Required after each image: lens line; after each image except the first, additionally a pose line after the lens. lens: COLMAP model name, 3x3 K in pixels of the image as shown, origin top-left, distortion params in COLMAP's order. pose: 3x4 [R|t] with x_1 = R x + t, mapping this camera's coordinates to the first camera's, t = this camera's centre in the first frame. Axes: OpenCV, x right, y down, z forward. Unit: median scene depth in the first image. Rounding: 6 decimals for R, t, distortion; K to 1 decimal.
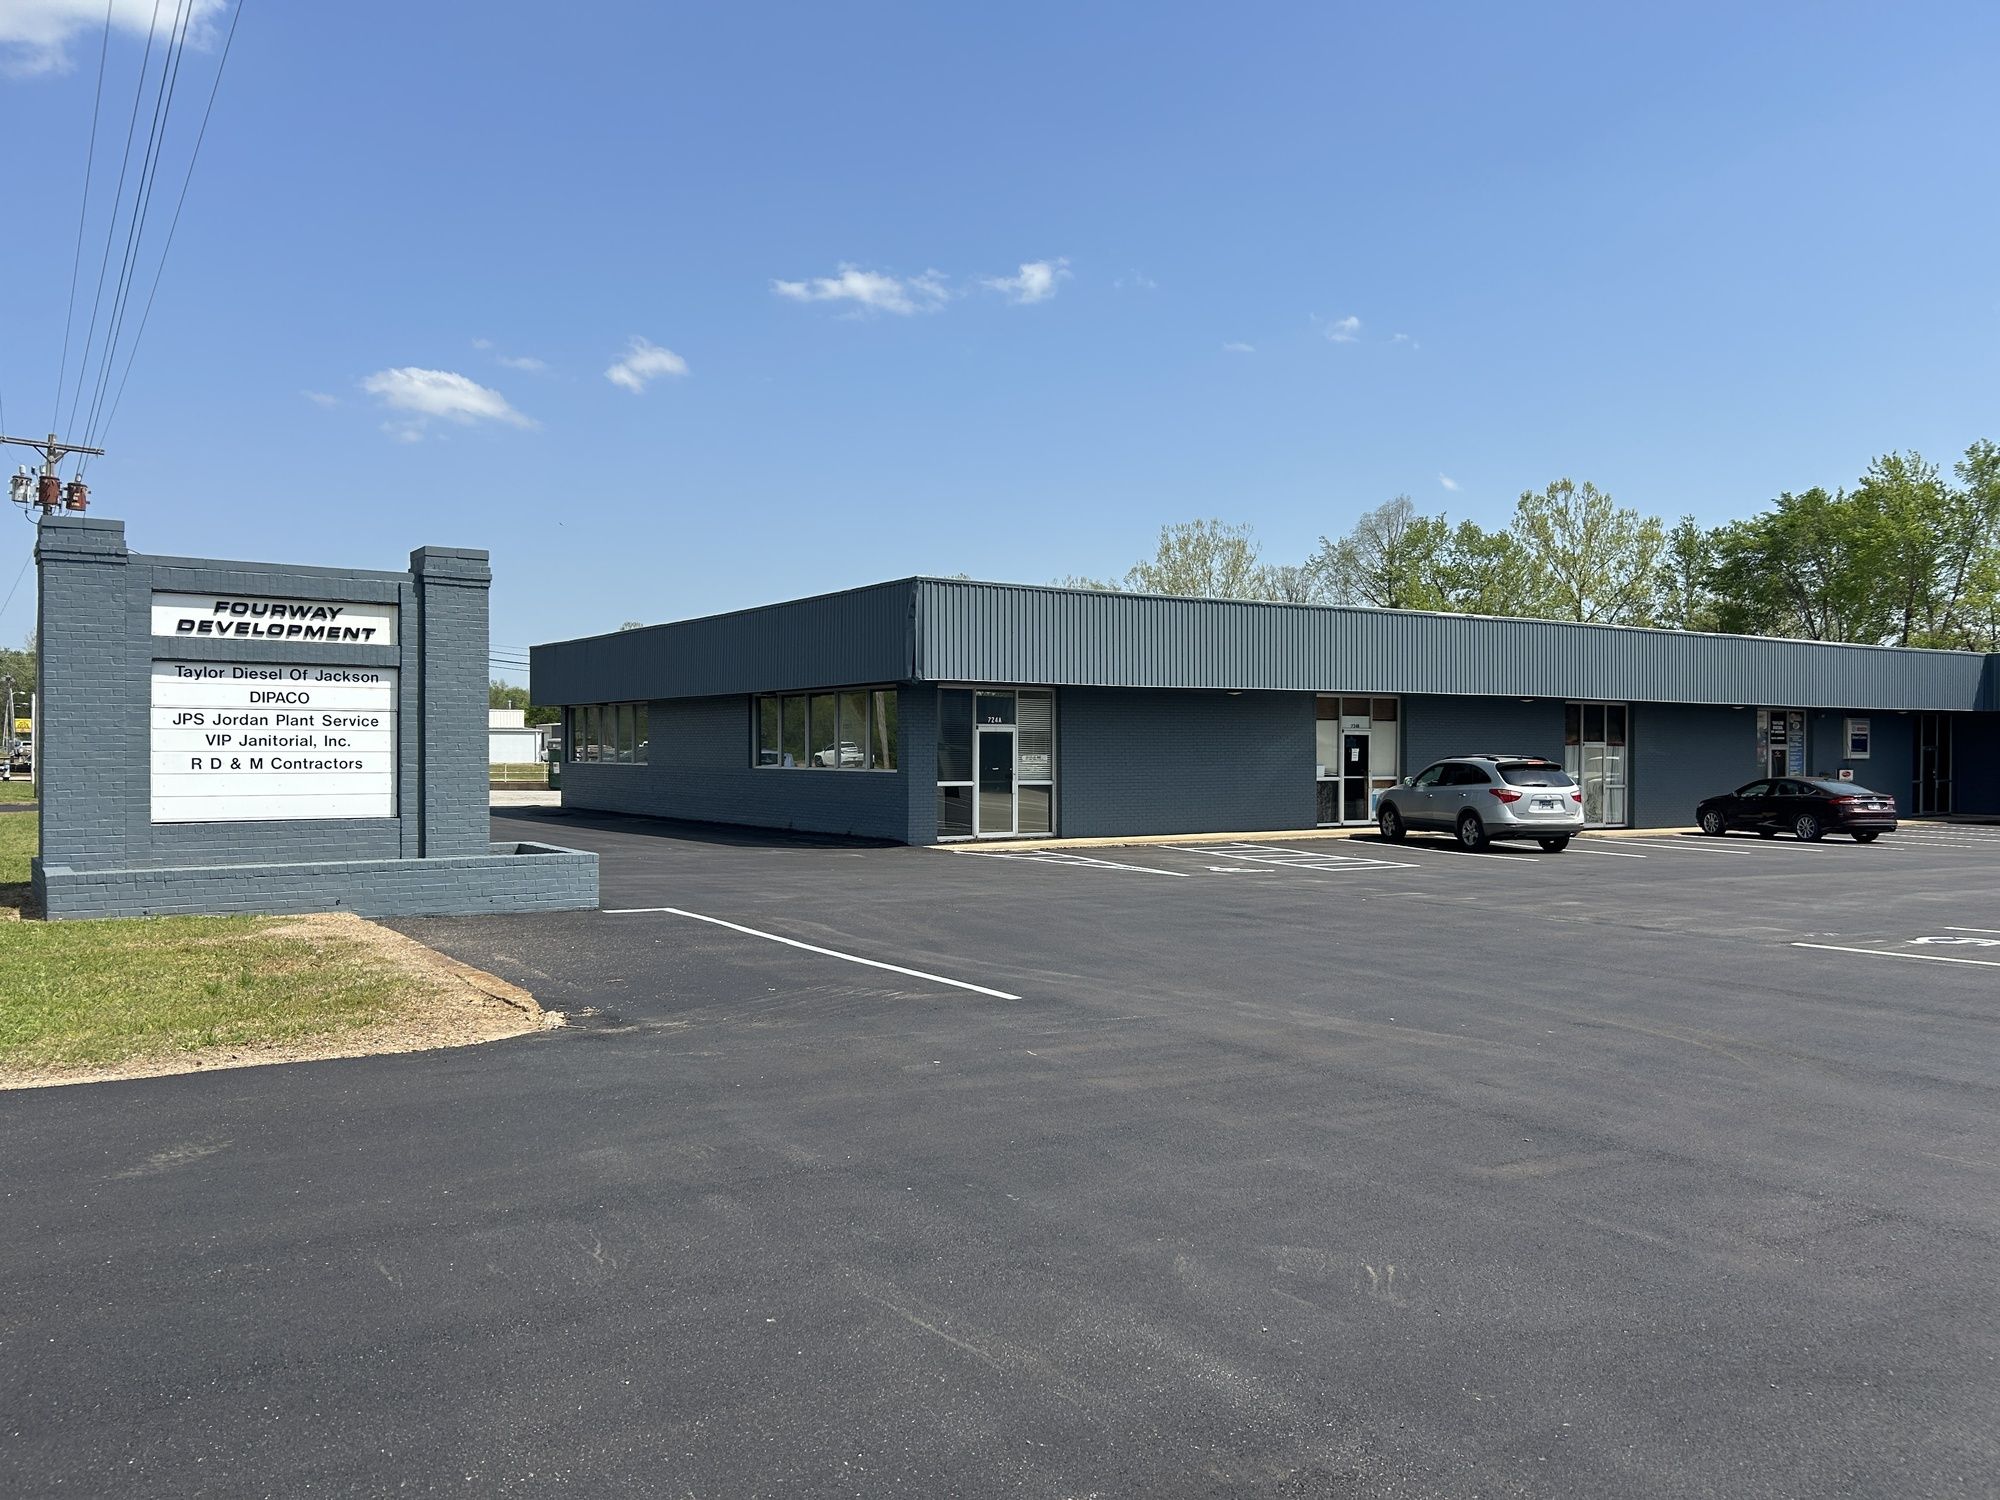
lens RADIAL K [[1509.2, 0, 1000.0], [0, 1509.2, 750.0], [0, 0, 1]] dist [0.041996, -0.004996]
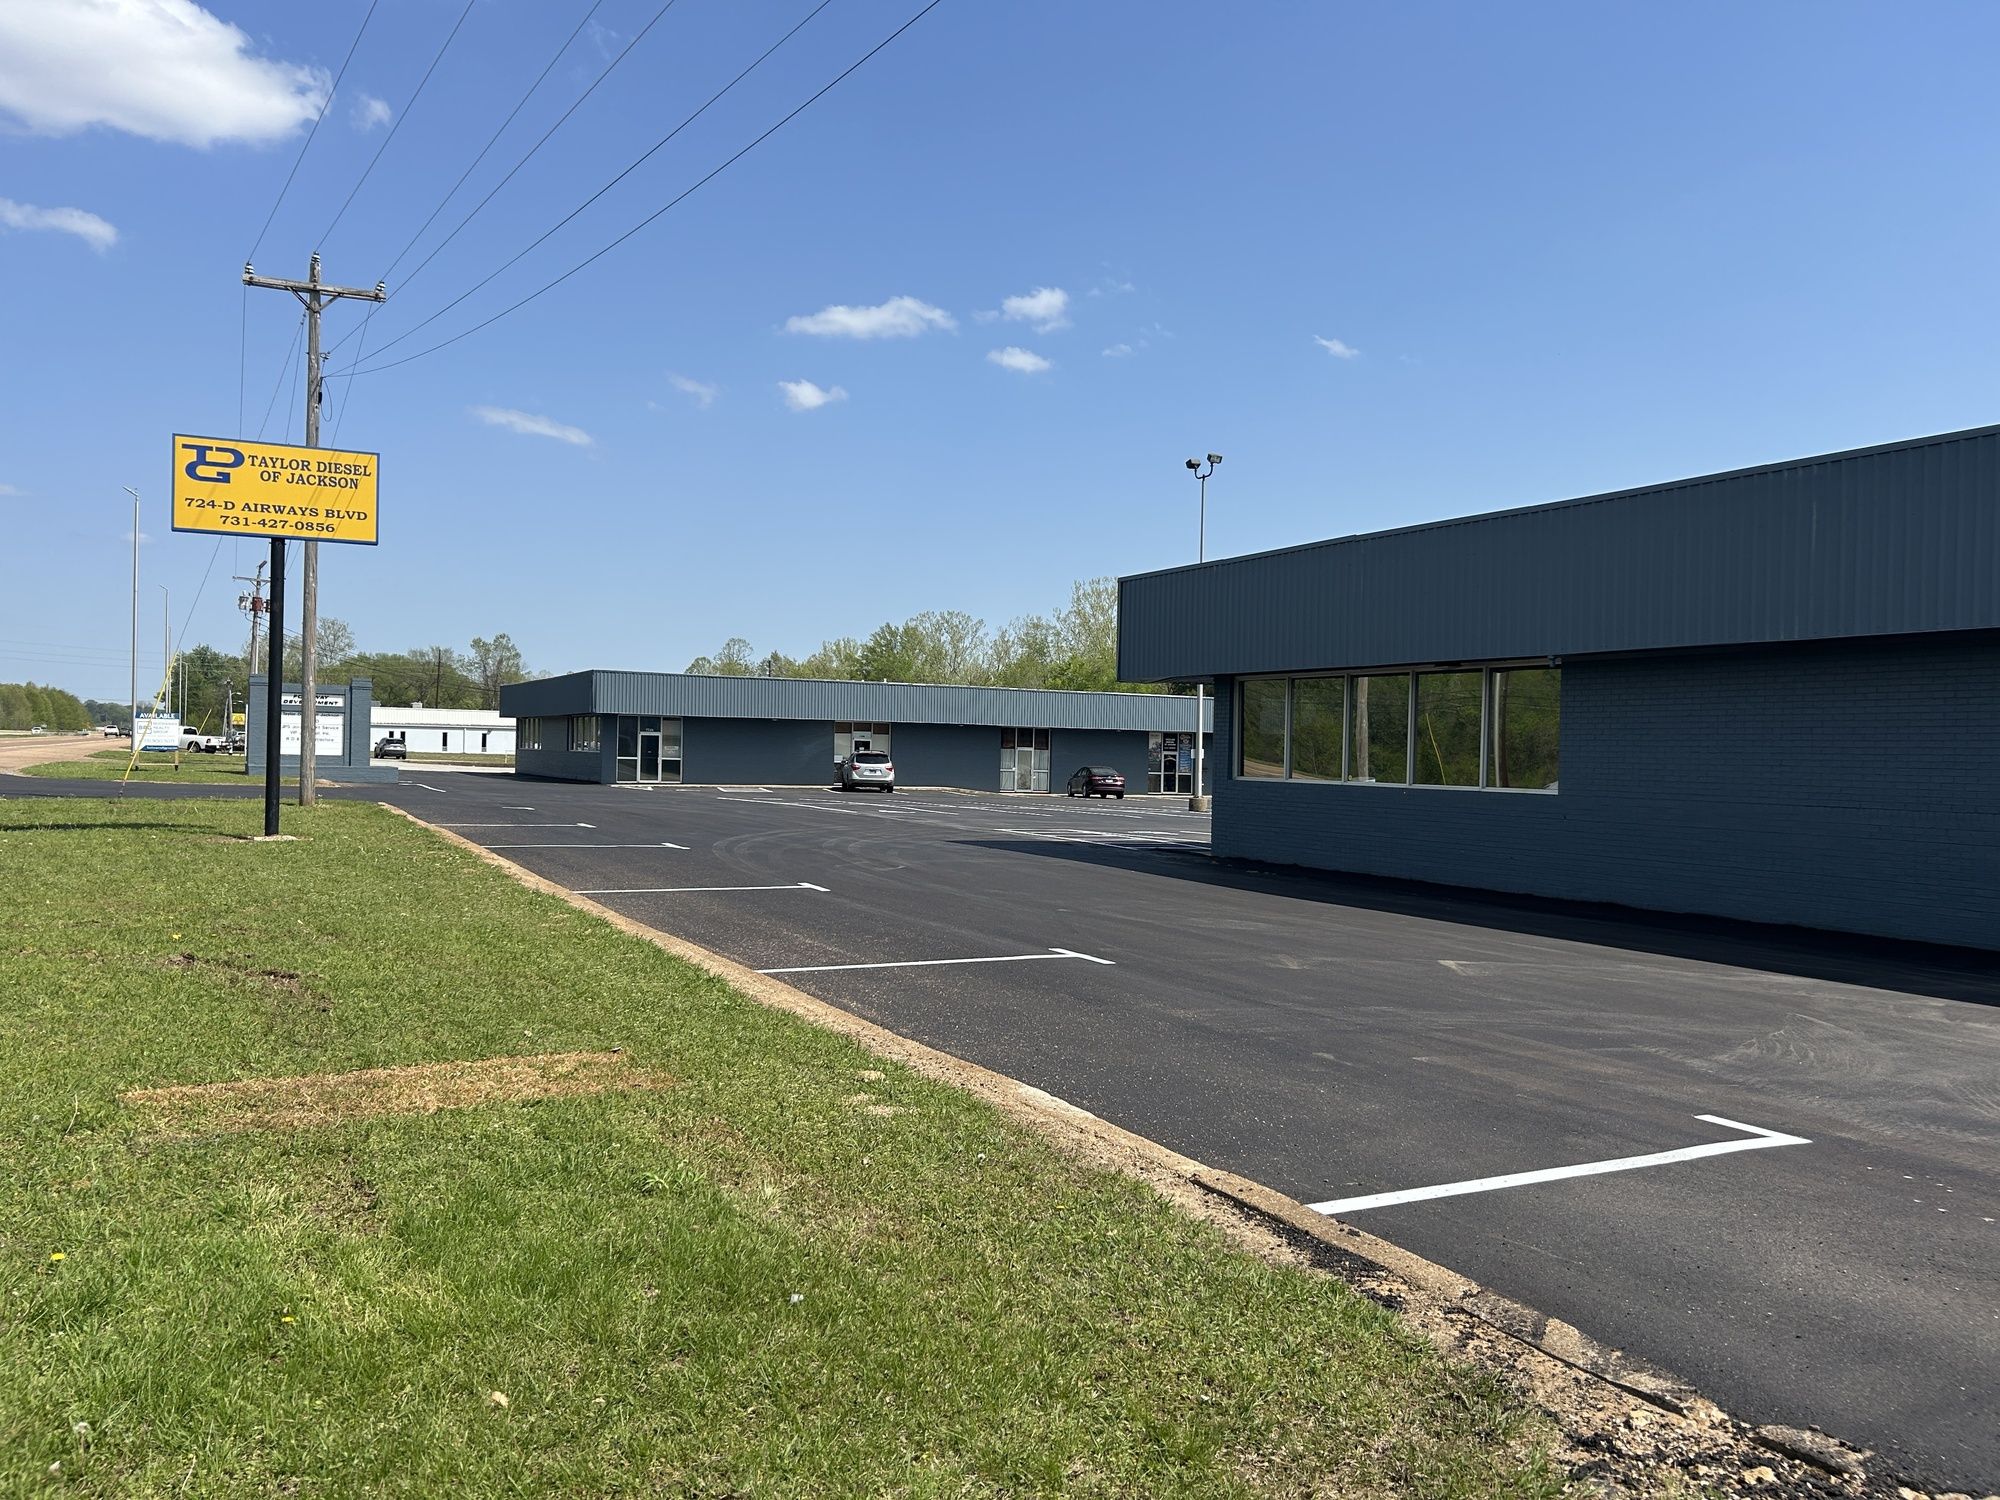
lens RADIAL K [[1509.2, 0, 1000.0], [0, 1509.2, 750.0], [0, 0, 1]] dist [0.041996, -0.004996]
pose [[0.994488, 0.019716, -0.102984, 0.610975], [-0.020214, 0.999788, -0.003792, 0.006089], [0.102888, 0.005853, 0.994676, -0.968969]]
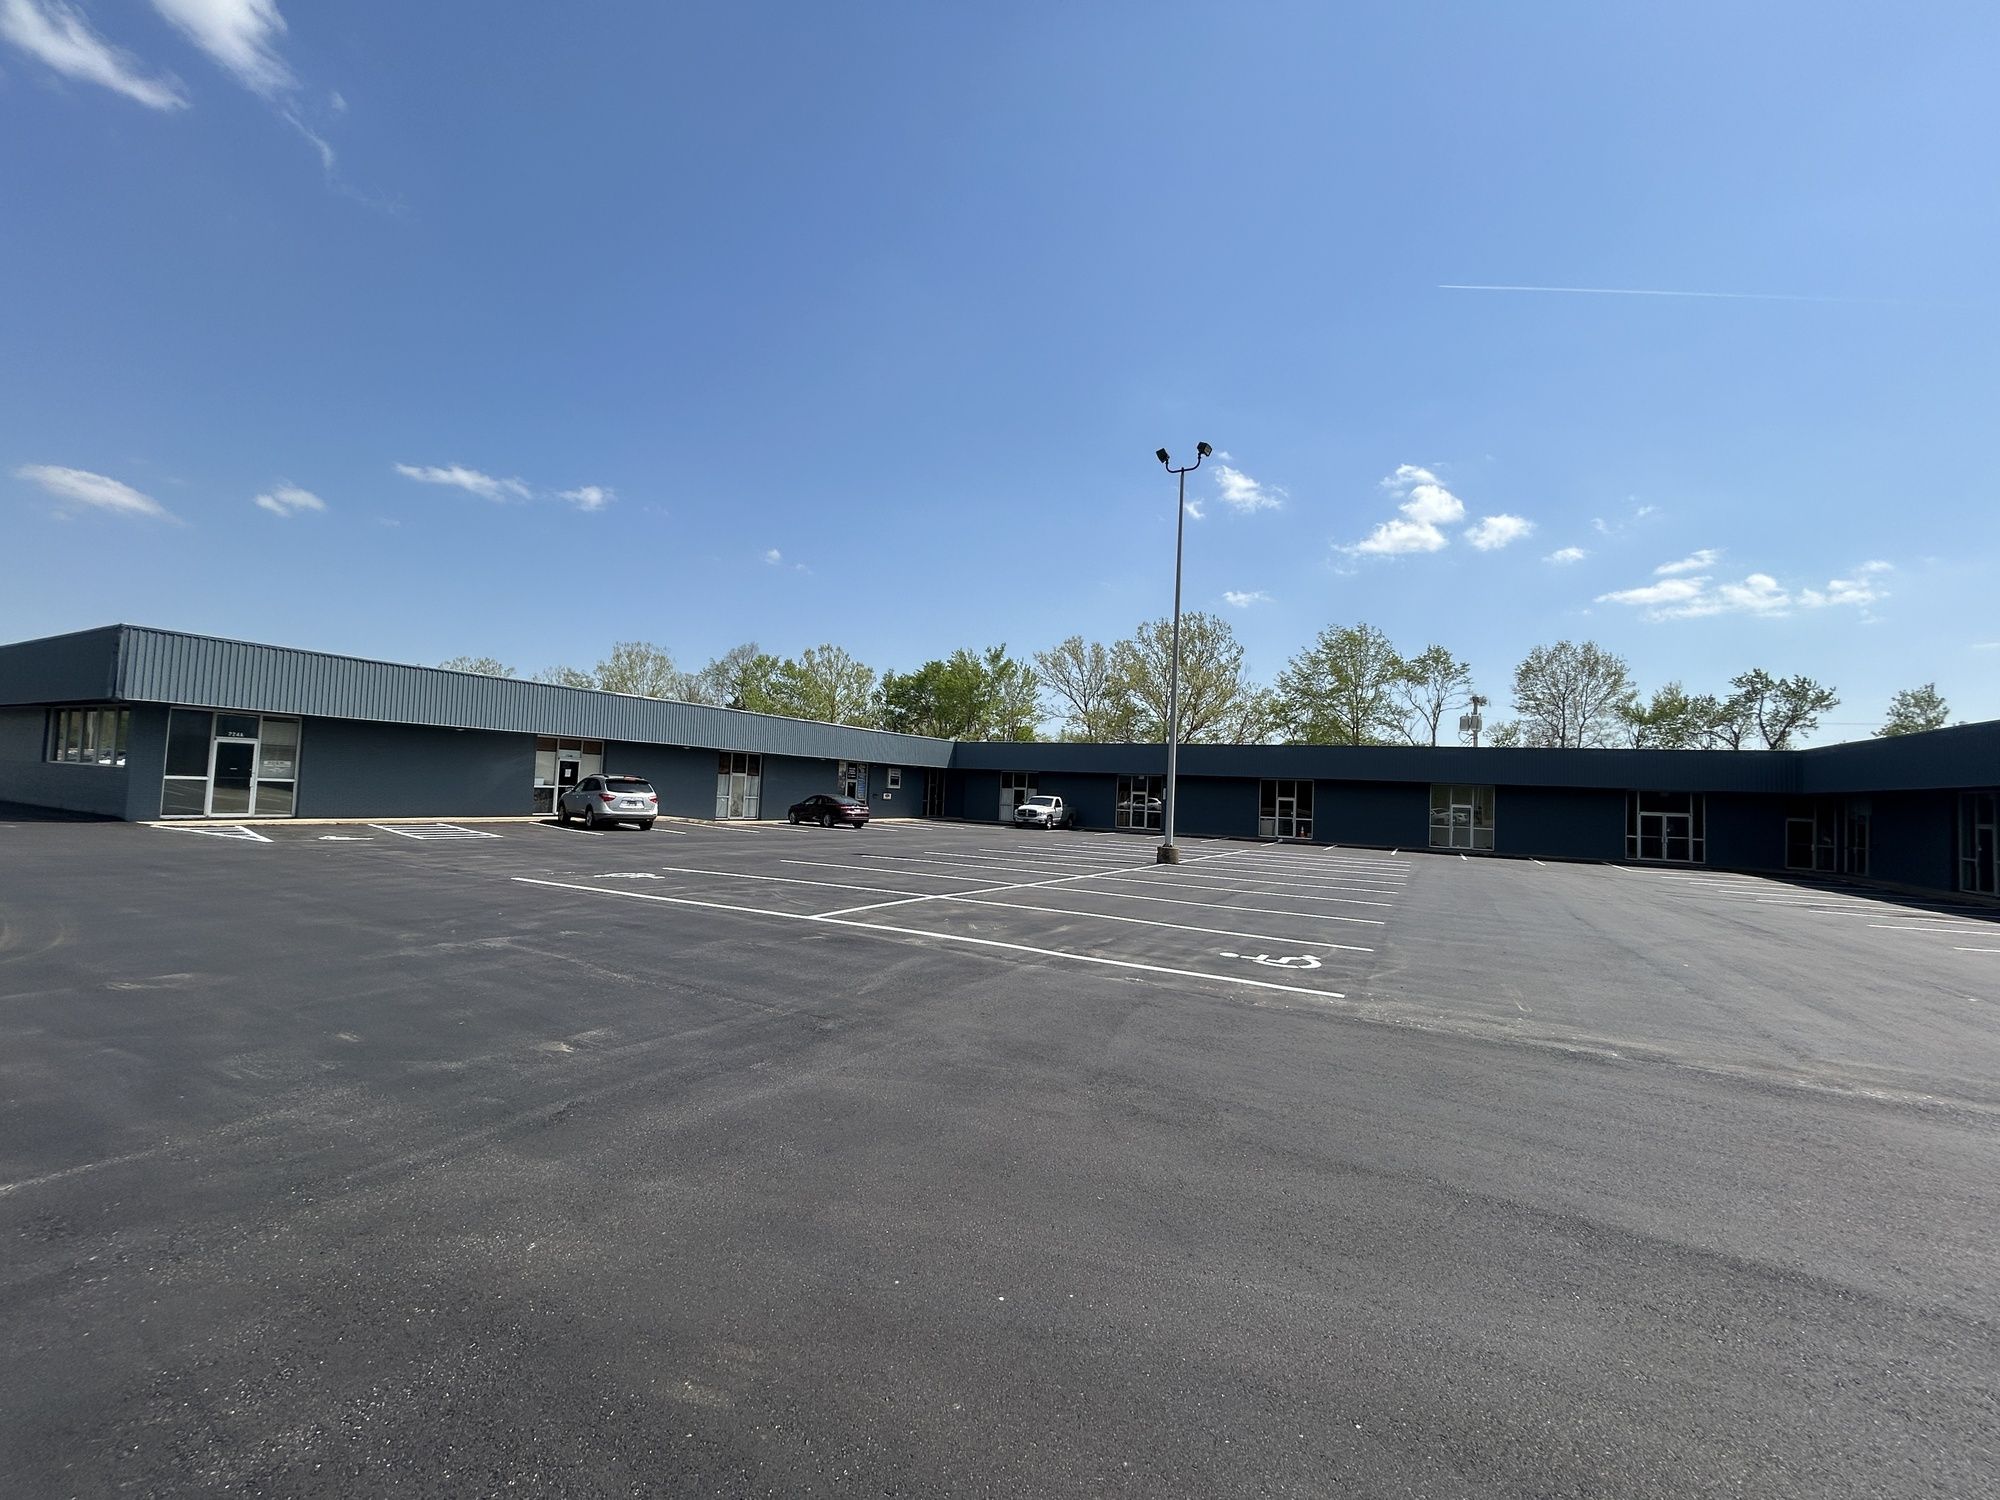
lens RADIAL K [[800.5, 0, 1000.0], [0, 800.5, 750.0], [0, 0, 1]] dist [-0.019624, 0.007784]
pose [[0.877944, 0.058477, 0.475179, 0.227661], [-0.039764, 0.997990, -0.049346, 0.002211], [-0.477109, 0.024428, 0.878504, -0.008127]]
